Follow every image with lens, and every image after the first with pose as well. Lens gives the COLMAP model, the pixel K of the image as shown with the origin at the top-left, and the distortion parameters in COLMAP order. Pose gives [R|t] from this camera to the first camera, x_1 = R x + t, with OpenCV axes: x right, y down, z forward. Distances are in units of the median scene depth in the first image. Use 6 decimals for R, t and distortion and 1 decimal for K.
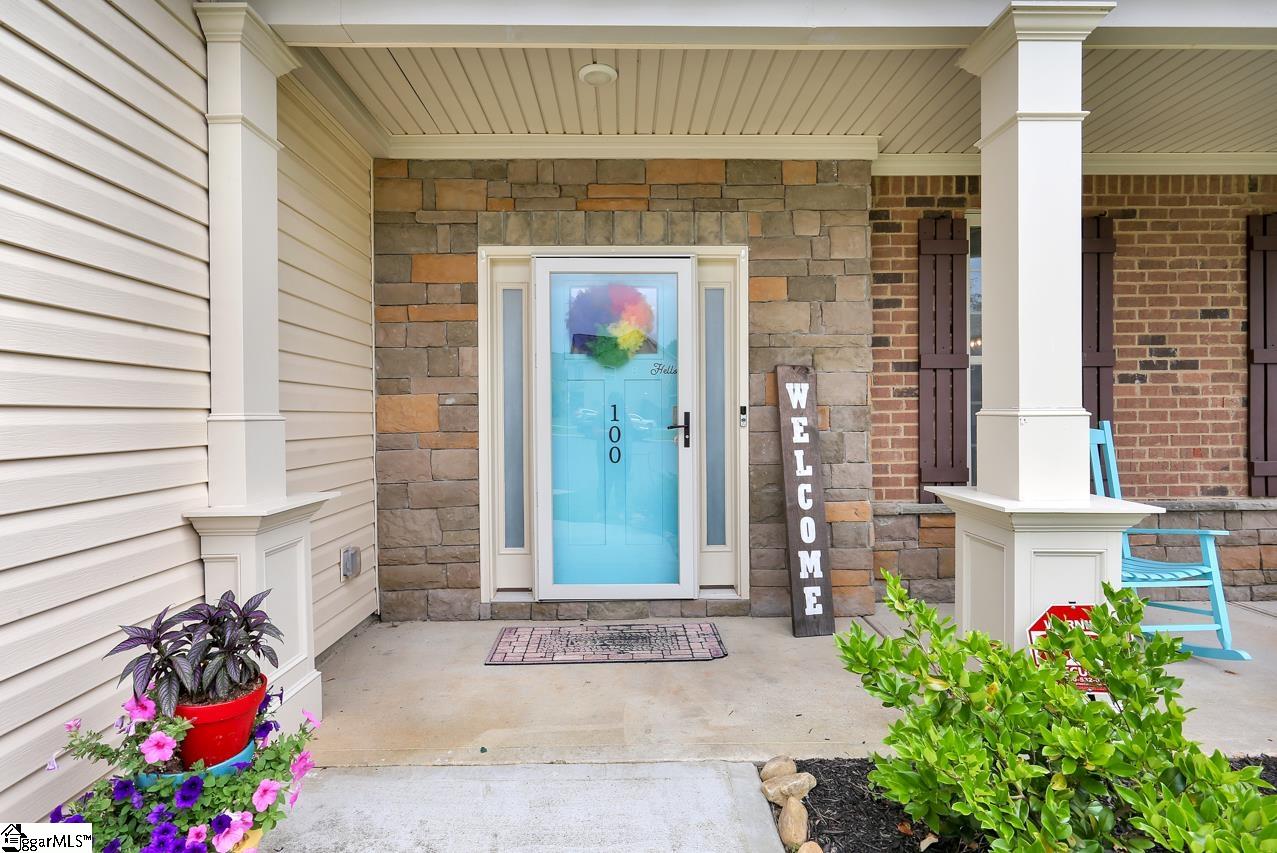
lens RADIAL K [[623.5, 0, 633.7], [0, 623.5, 419.8], [0, 0, 1]] dist [-0.000862, 0.000414]
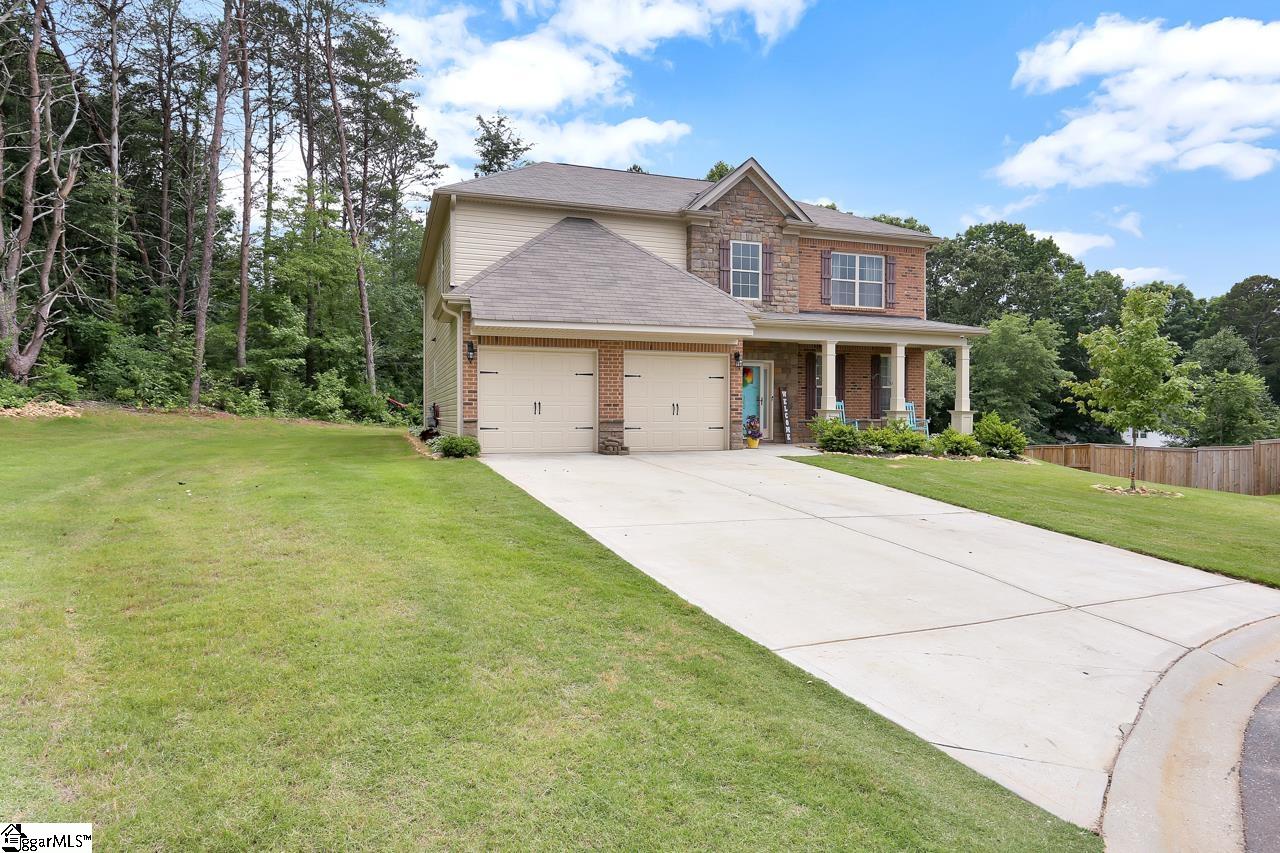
lens RADIAL K [[722.4, 0, 635.7], [0, 722.4, 416.7], [0, 0, 1]] dist [0.001503, 0.000436]
pose [[0.954615, 0.008537, 0.297719, -2.304328], [-0.006000, 0.999937, -0.009435, 0.179759], [-0.297781, 0.007221, 0.954607, -3.657720]]
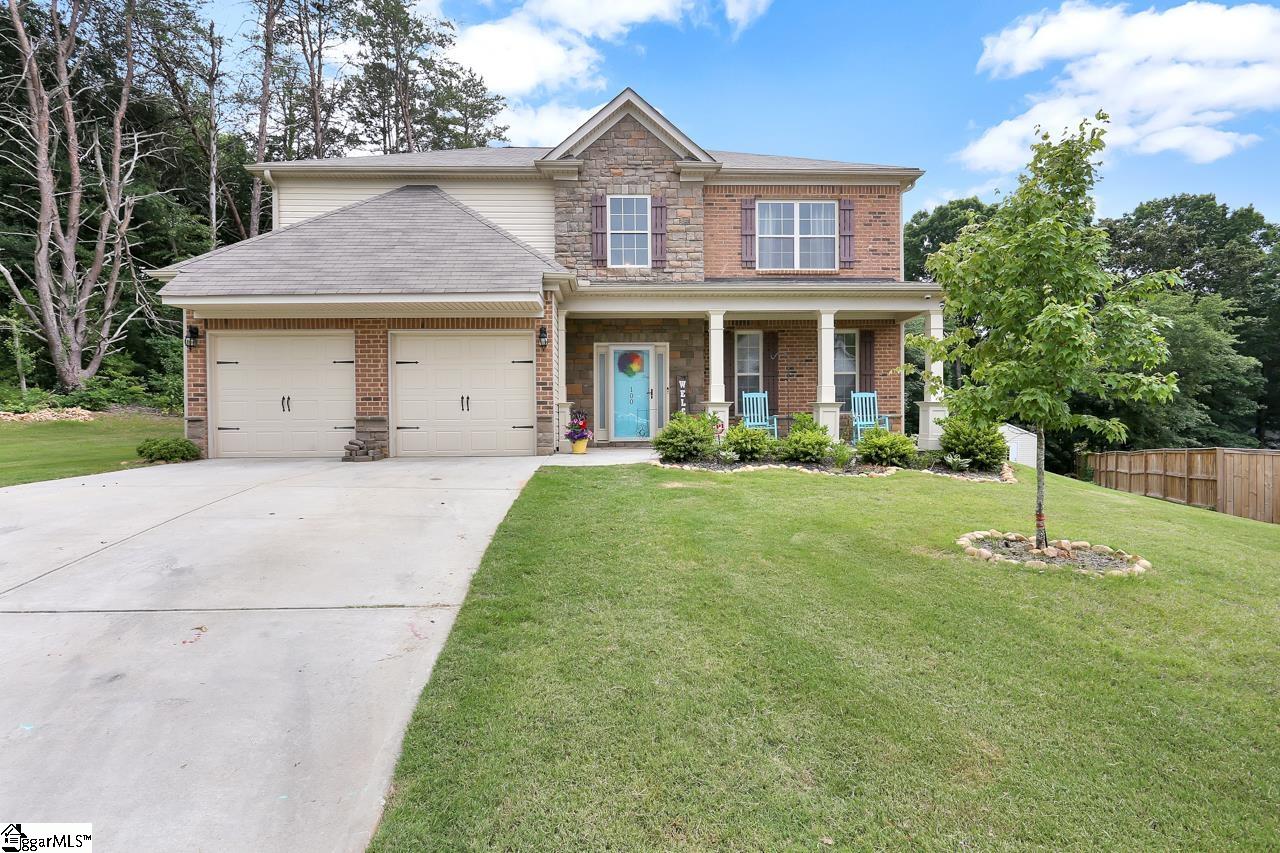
lens RADIAL K [[624.9, 0, 635.2], [0, 624.9, 419.8], [0, 0, 1]] dist [-0.000862, 0.000414]
pose [[0.999930, -0.000124, 0.011813, -0.052486], [0.000239, 0.999952, -0.009750, 0.197320], [-0.011811, 0.009752, 0.999883, -2.554365]]
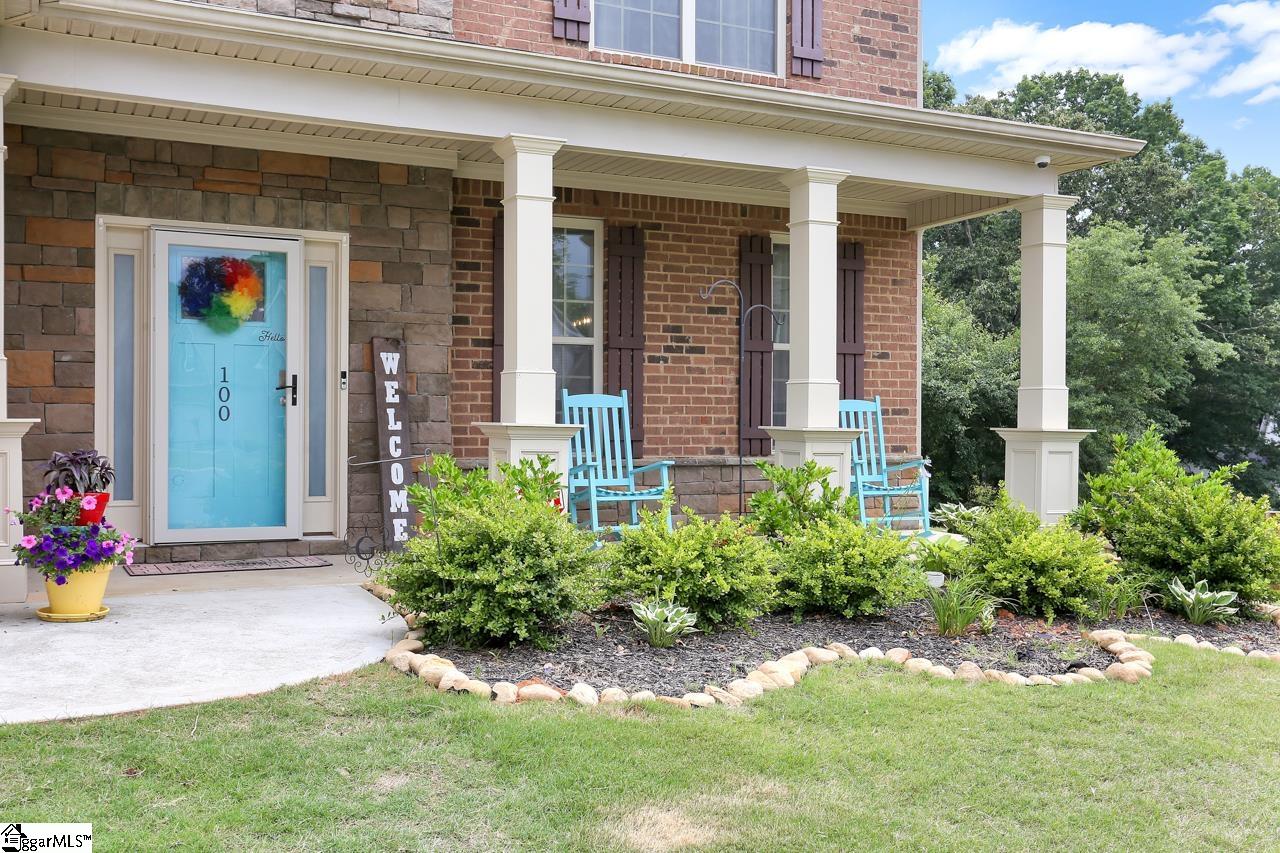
lens RADIAL K [[1245.1, 0, 622.8], [0, 1245.1, 430.1], [0, 0, 1]] dist [-0.019570, 0.145849]
pose [[0.909234, 0.010116, 0.416162, -0.311433], [-0.006056, 0.999920, -0.011077, 0.109185], [-0.416241, 0.007551, 0.909223, -1.305831]]
